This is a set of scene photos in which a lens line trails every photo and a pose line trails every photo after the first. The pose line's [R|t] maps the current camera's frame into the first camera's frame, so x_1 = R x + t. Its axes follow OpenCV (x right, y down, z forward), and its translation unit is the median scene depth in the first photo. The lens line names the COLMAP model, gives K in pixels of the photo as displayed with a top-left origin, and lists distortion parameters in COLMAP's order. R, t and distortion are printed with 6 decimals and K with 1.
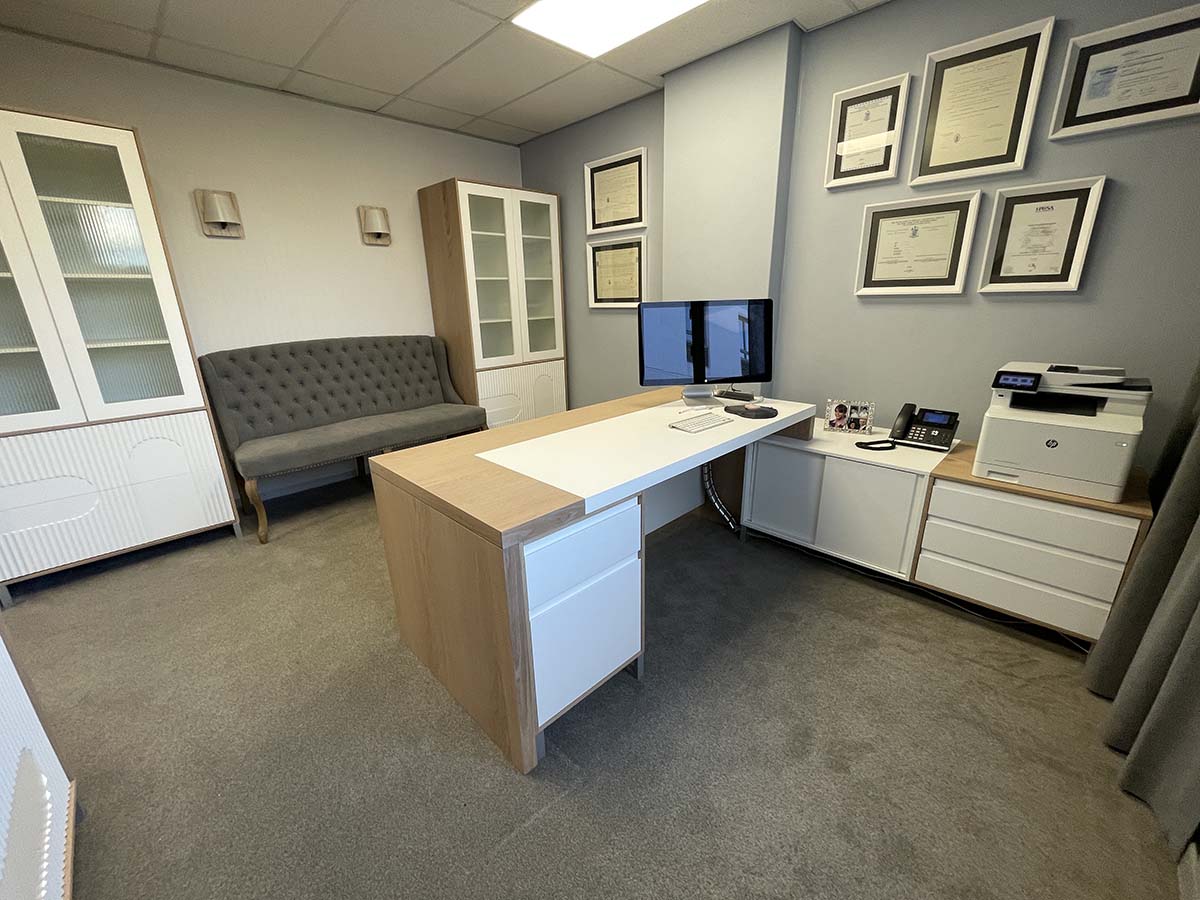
lens RADIAL K [[484.7, 0, 598.6], [0, 484.7, 452.7], [0, 0, 1]] dist [0.002224, 0.000003]
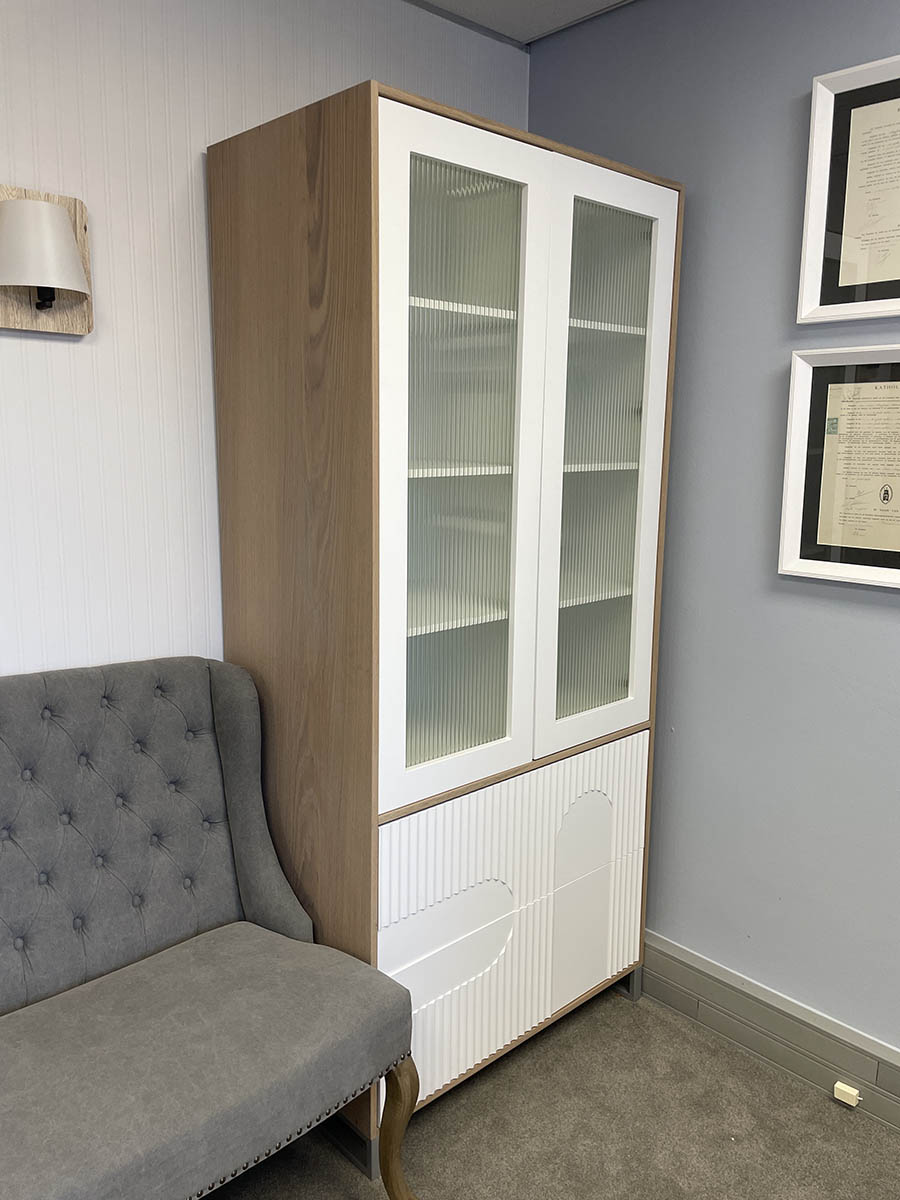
lens RADIAL K [[914.6, 0, 451.6], [0, 914.6, 592.5], [0, 0, 1]] dist [0.034463, -0.012226]
pose [[0.998907, 0.039776, -0.024540, -0.204655], [-0.042793, 0.989500, -0.138055, -0.218830], [0.018791, 0.138954, 0.990121, 0.502794]]
